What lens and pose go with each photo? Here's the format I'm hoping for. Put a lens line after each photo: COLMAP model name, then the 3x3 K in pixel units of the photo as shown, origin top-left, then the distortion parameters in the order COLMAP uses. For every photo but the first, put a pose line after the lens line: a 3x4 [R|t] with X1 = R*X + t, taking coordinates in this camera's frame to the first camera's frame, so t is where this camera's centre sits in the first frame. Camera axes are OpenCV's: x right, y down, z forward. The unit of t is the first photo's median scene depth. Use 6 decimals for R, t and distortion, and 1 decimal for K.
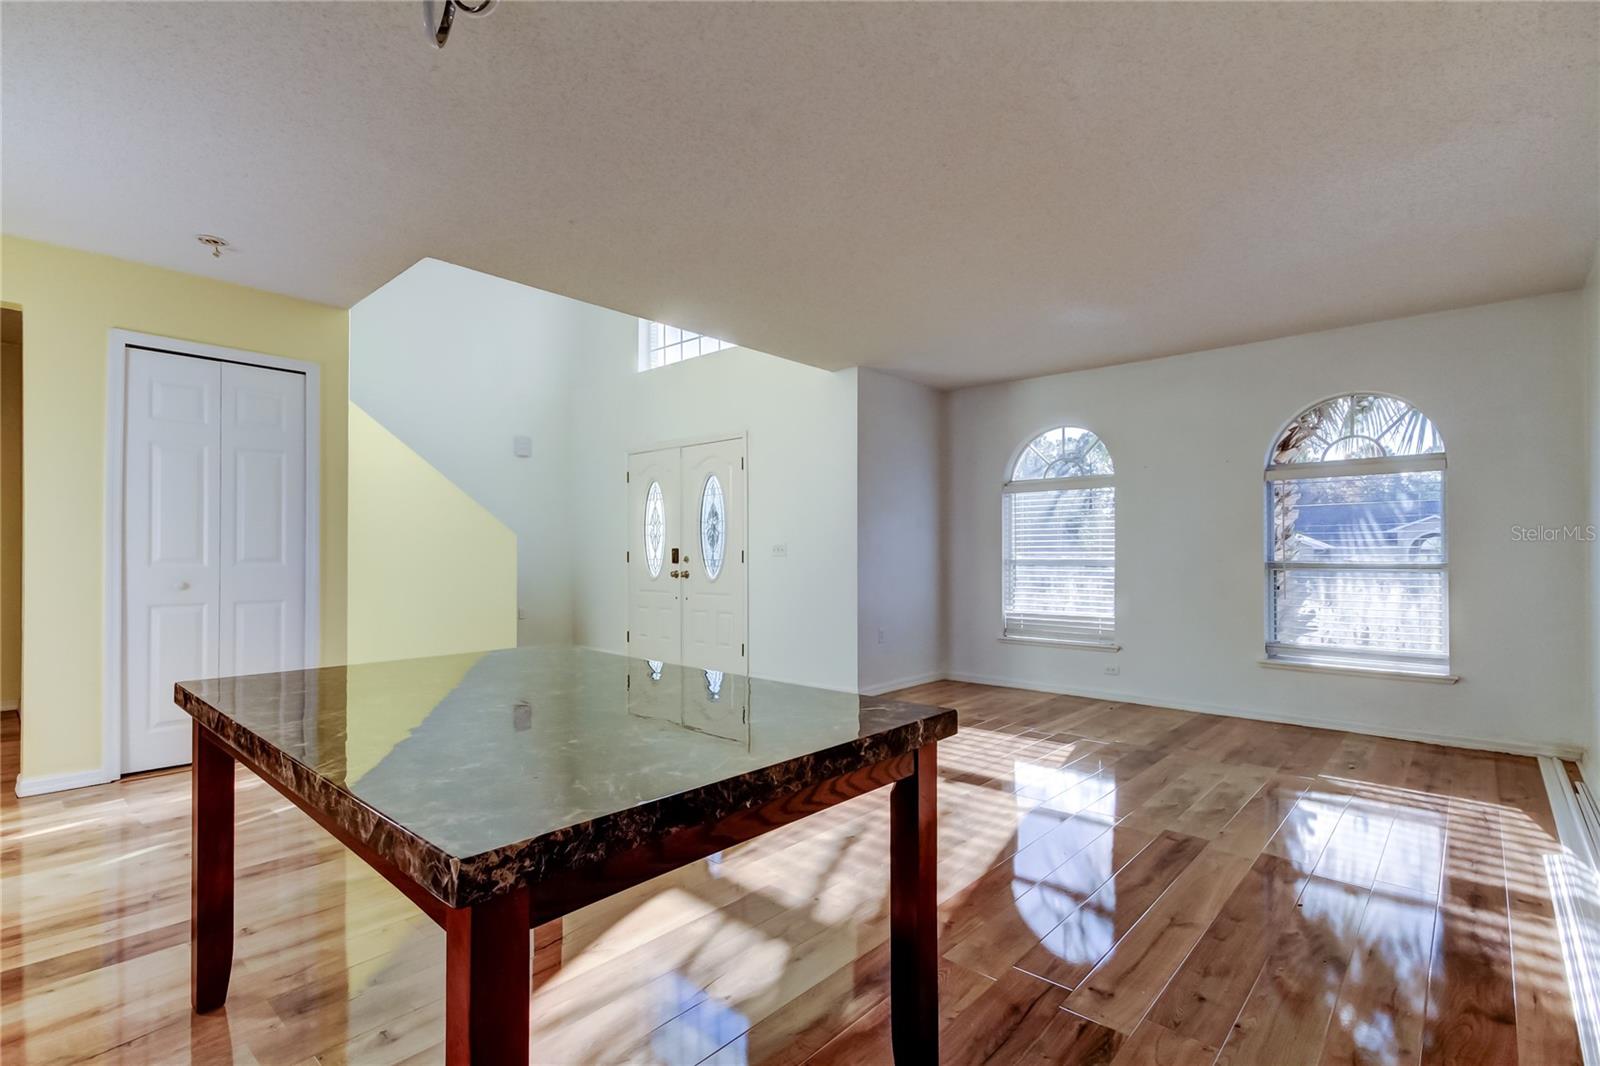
lens RADIAL K [[758.4, 0, 813.7], [0, 758.4, 541.2], [0, 0, 1]] dist [0.025414, -0.004718]
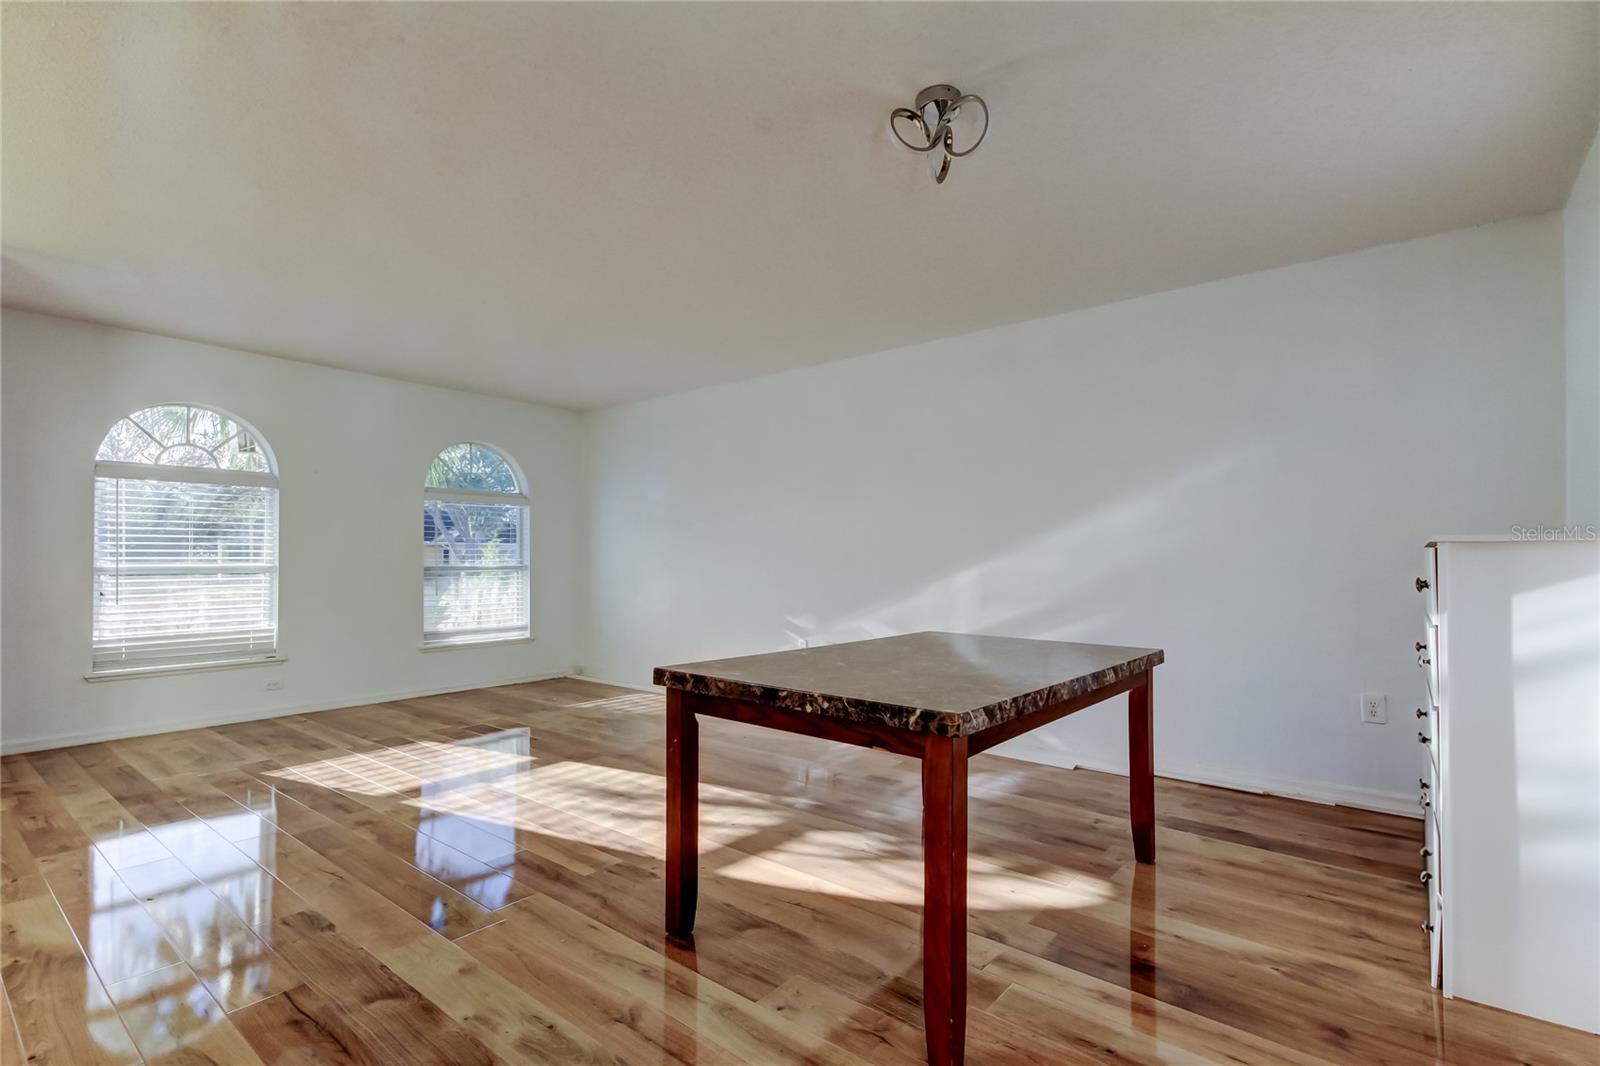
lens RADIAL K [[728.1, 0, 813.6], [0, 728.1, 540.3], [0, 0, 1]] dist [0.003719, -0.000026]
pose [[-0.070807, 0.021430, 0.997260, -0.458241], [-0.022584, 0.999478, -0.023081, -0.000870], [-0.997234, -0.024156, -0.070286, 0.342106]]
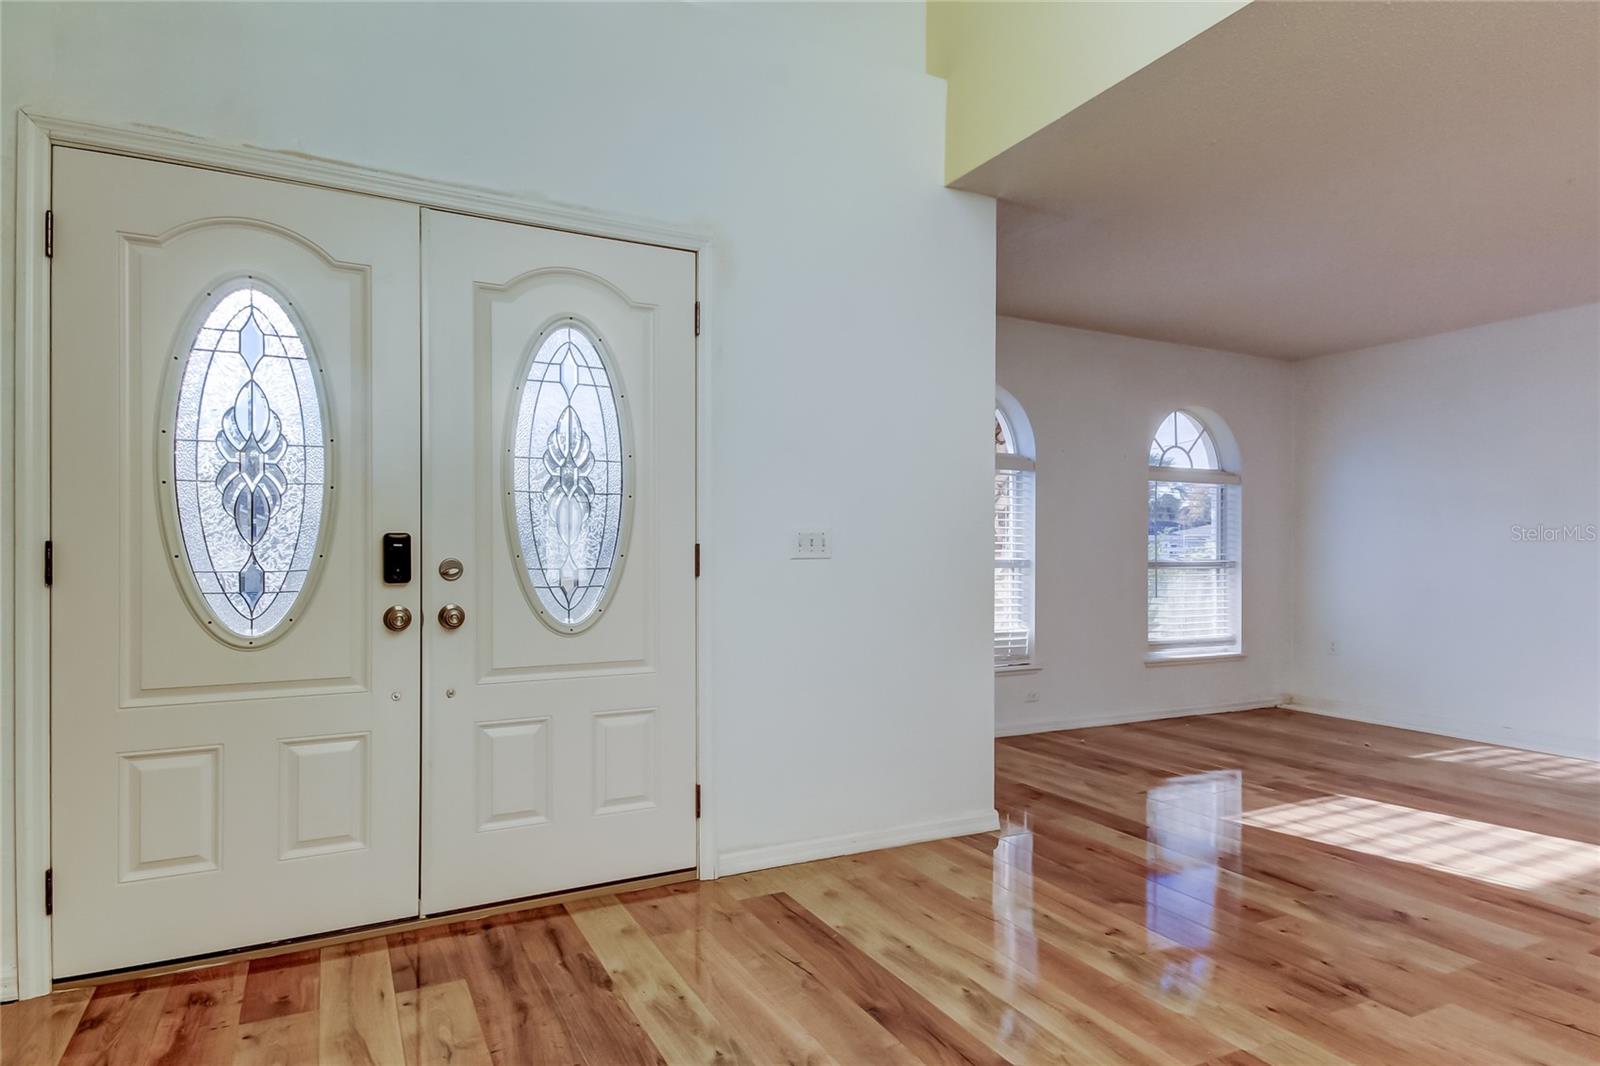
lens RADIAL K [[829.0, 0, 801.7], [0, 829.0, 545.2], [0, 0, 1]] dist [0.021941, -0.002835]
pose [[0.374847, 0.008313, 0.927049, -0.442124], [-0.019552, 0.999808, -0.001059, 0.011297], [-0.926880, -0.017728, 0.374938, 0.748815]]
